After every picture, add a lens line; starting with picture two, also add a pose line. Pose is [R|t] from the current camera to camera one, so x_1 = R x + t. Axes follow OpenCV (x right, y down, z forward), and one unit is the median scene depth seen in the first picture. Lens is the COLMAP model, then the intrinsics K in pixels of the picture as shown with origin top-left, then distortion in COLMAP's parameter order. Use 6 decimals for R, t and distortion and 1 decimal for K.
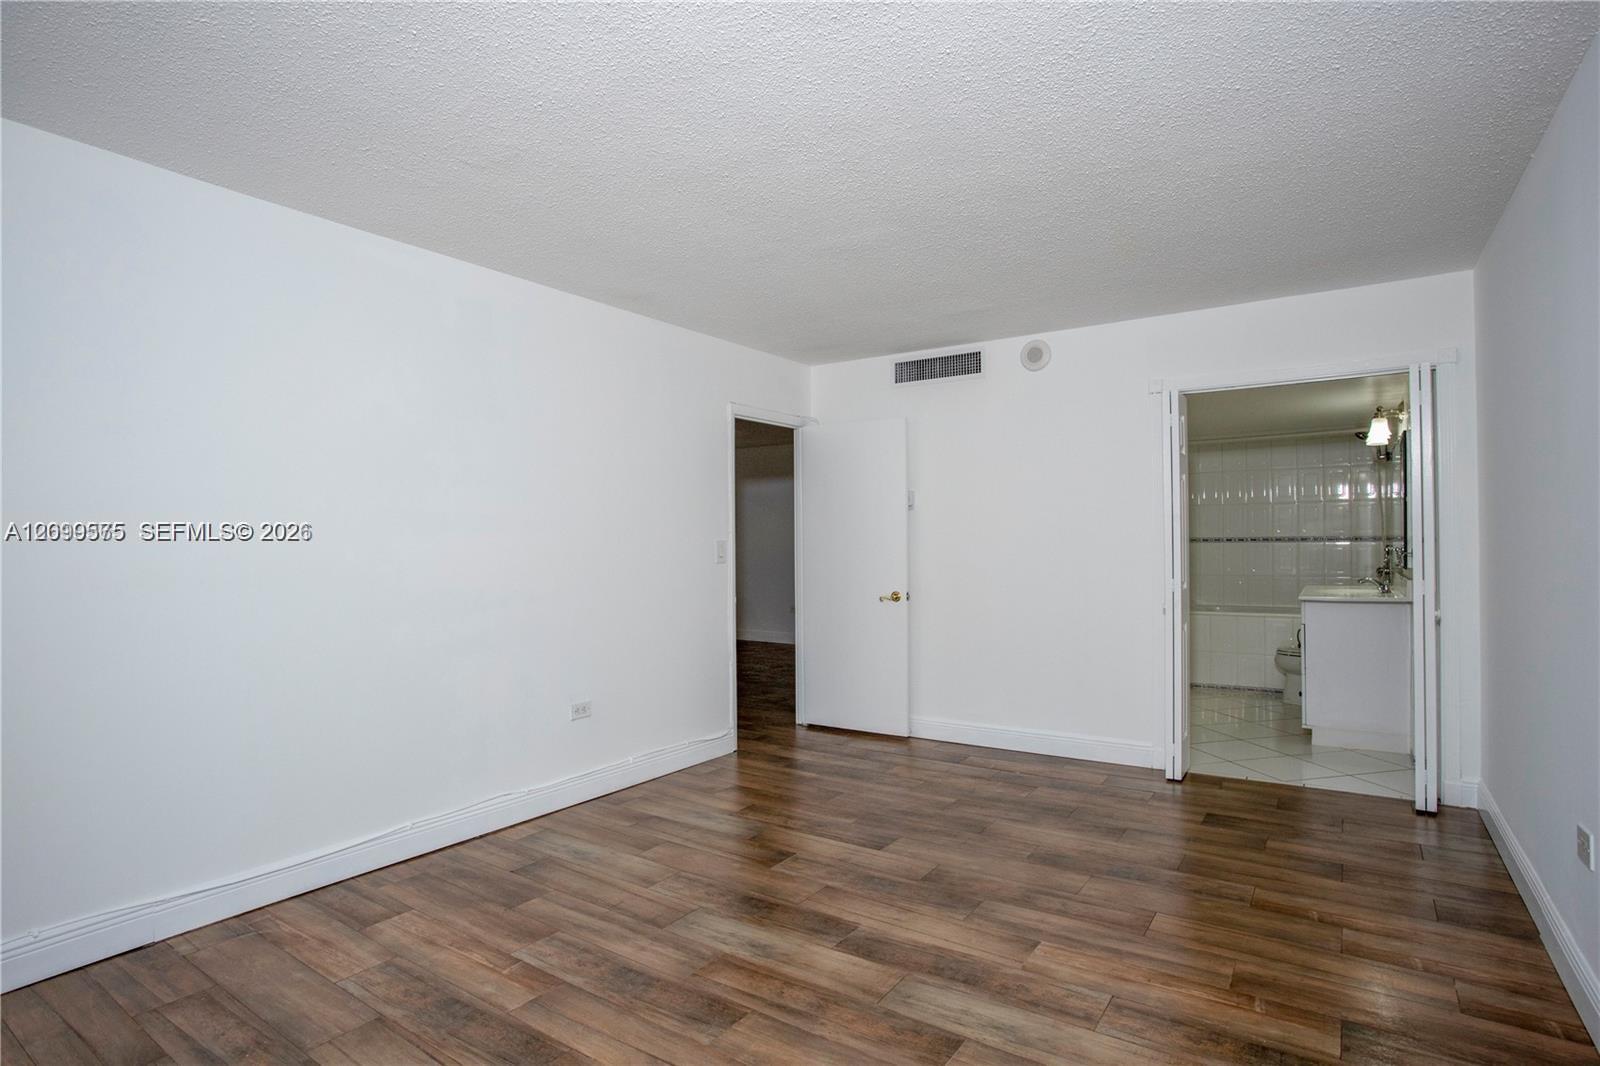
lens RADIAL K [[834.2, 0, 800.8], [0, 834.2, 533.9], [0, 0, 1]] dist [0.001794, 0.000325]
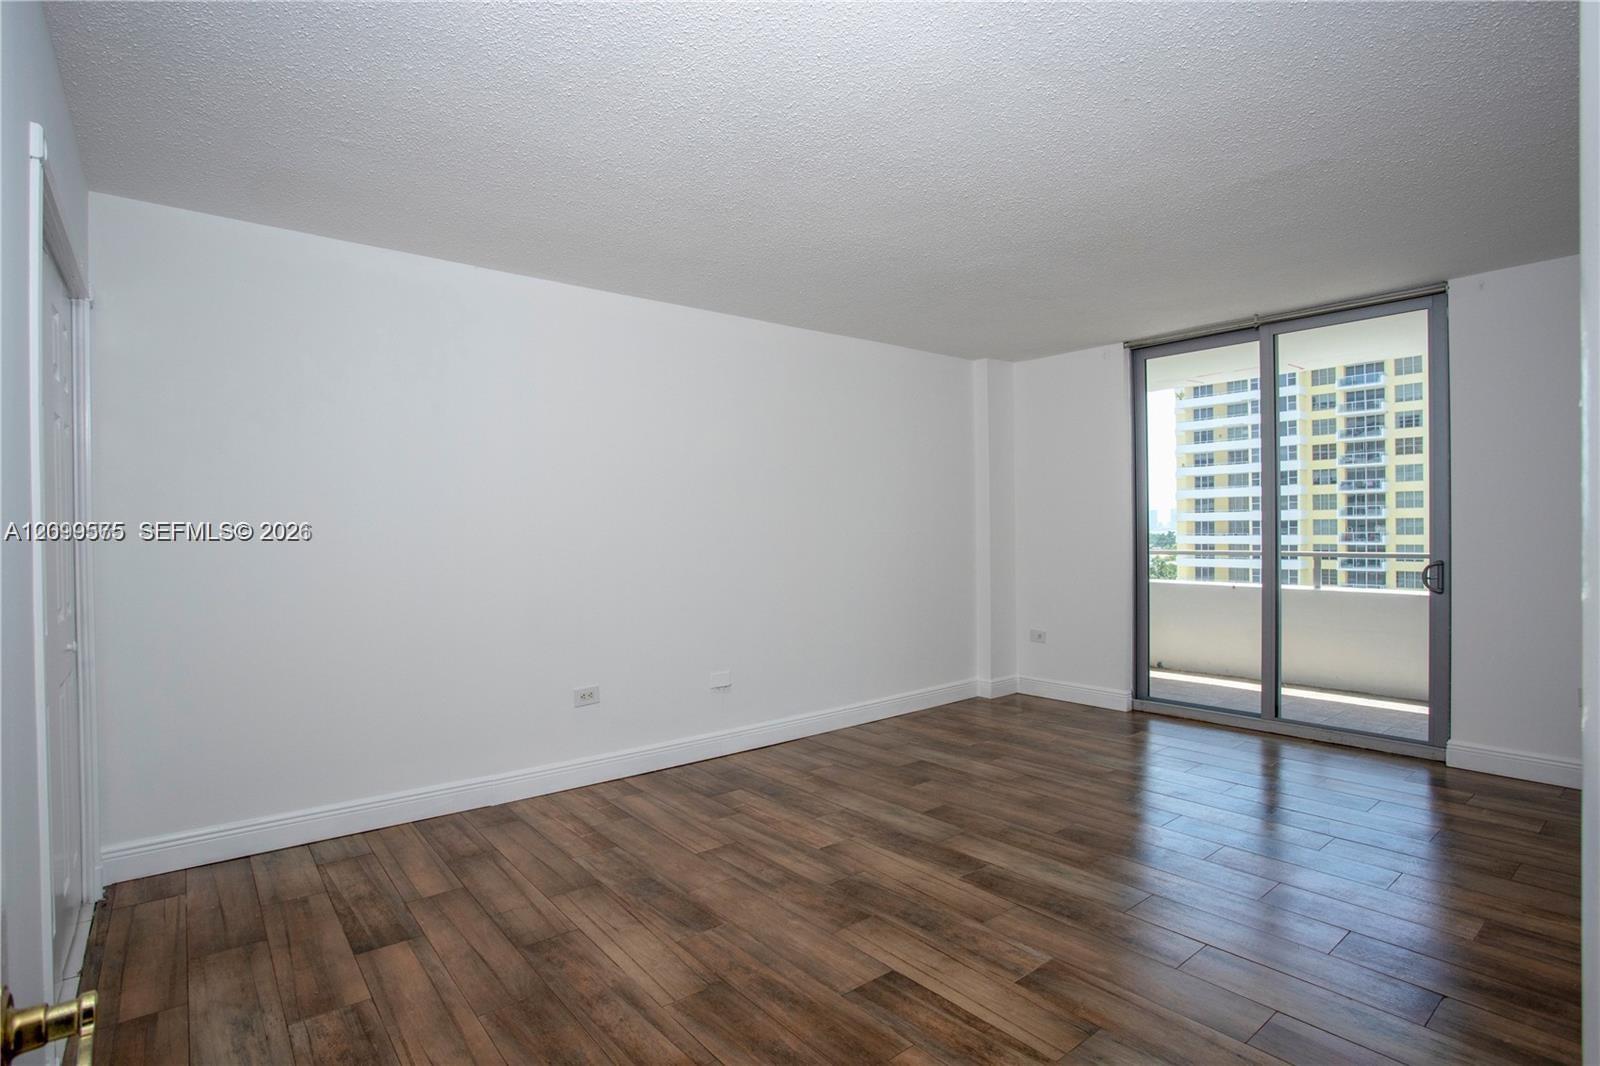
lens RADIAL K [[834.2, 0, 799.3], [0, 834.2, 538.9], [0, 0, 1]] dist [0.001794, 0.000325]
pose [[-0.961434, 0.009881, 0.274857, -0.031246], [0.009244, 0.999951, -0.003611, 0.023943], [-0.274879, -0.000931, -0.961478, 2.042936]]
